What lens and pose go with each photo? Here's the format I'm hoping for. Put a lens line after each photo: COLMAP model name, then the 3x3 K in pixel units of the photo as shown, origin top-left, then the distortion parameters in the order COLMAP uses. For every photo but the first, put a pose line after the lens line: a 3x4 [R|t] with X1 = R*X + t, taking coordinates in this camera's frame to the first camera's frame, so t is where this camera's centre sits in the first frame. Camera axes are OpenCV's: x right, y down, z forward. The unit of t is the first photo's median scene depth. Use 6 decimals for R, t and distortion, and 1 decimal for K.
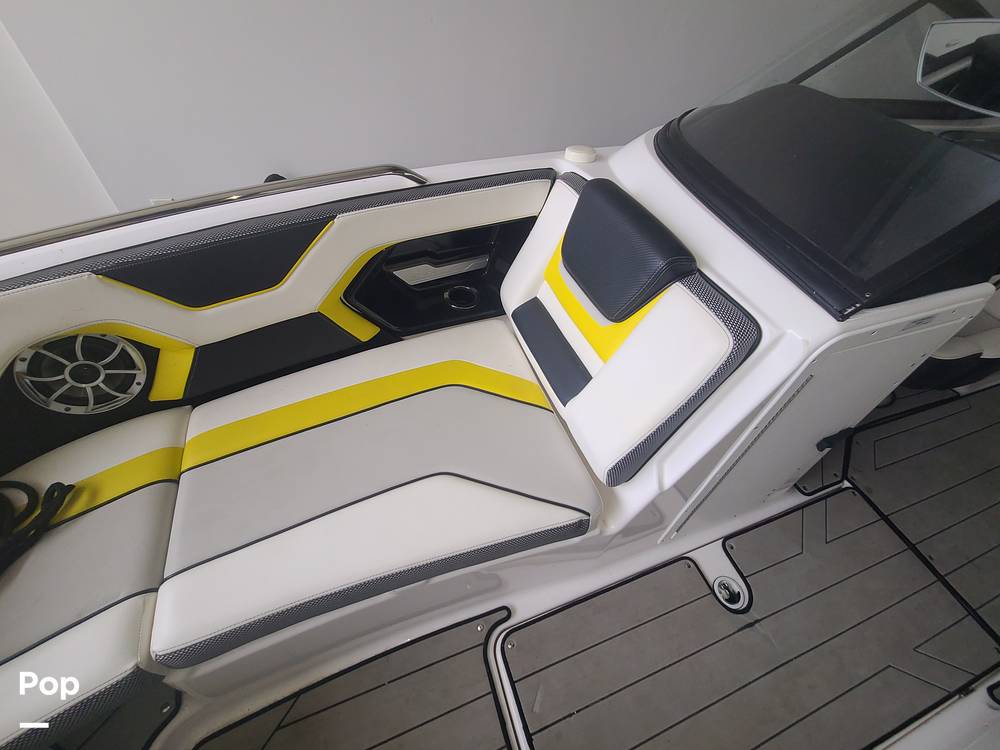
lens RADIAL K [[407.9, 0, 483.7], [0, 407.9, 378.2], [0, 0, 1]] dist [-0.002907, -0.001909]
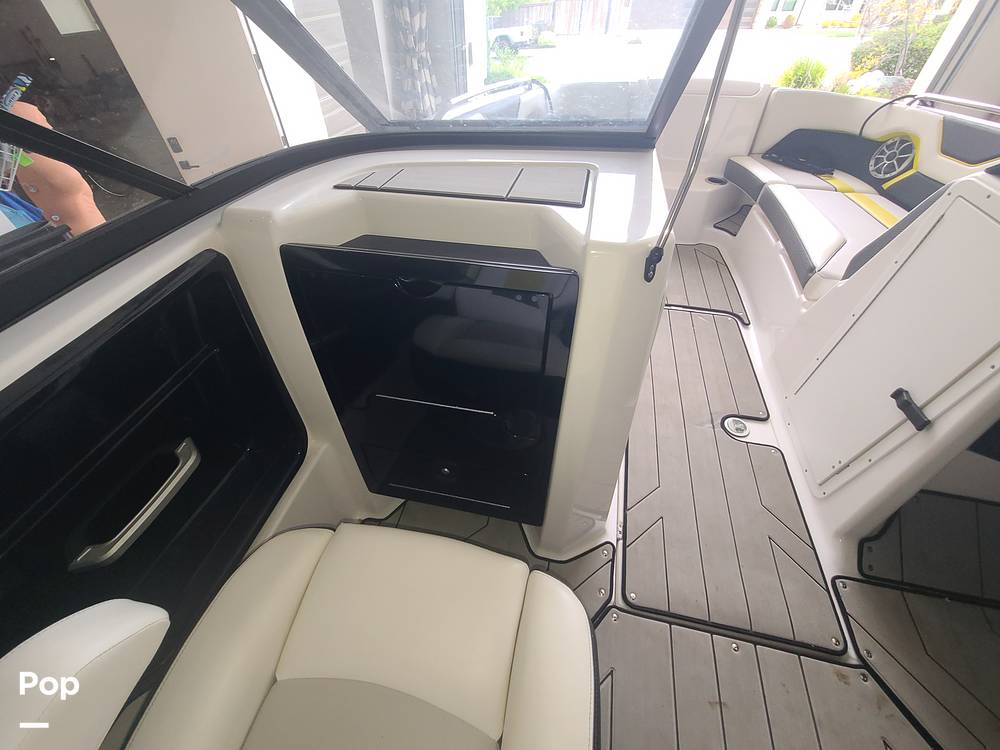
lens RADIAL K [[407.9, 0, 493.7], [0, 407.9, 374.4], [0, 0, 1]] dist [-0.002907, -0.001909]
pose [[-0.521571, 0.546955, -0.654831, 1.773675], [-0.668619, 0.214745, 0.711922, 0.093102], [0.530011, 0.809150, 0.253700, 0.140917]]
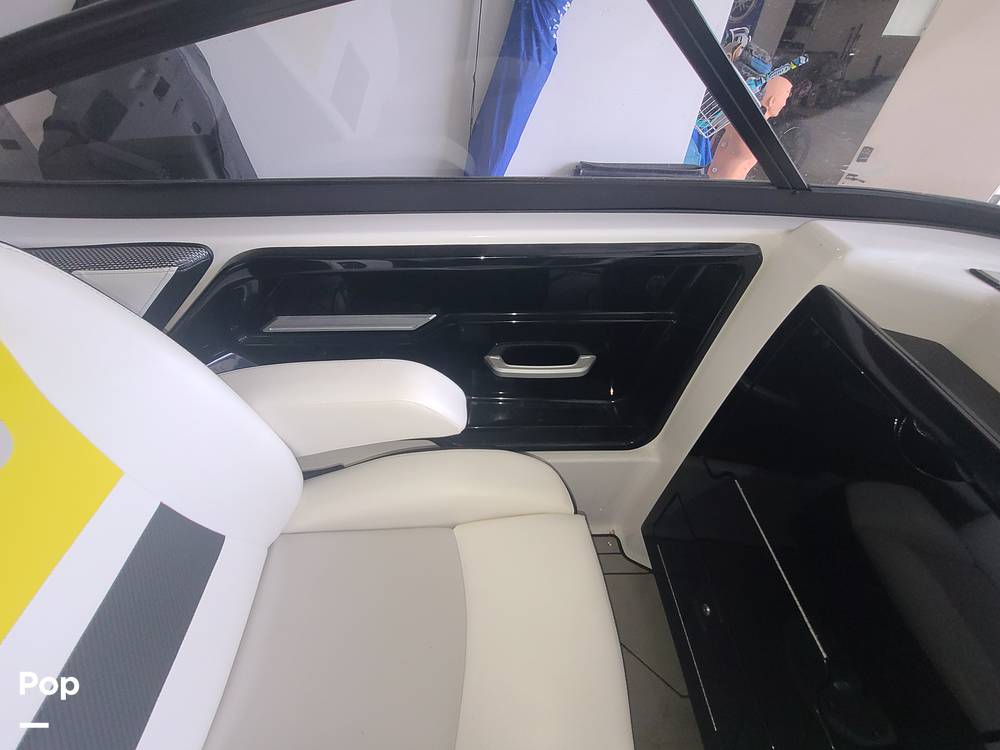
lens RADIAL K [[407.9, 0, 494.0], [0, 407.9, 370.1], [0, 0, 1]] dist [-0.002907, -0.001909]
pose [[-0.947636, -0.280470, 0.152718, 1.705301], [0.173707, -0.051412, 0.983454, 0.136375], [-0.267978, 0.958485, 0.097439, 0.129052]]
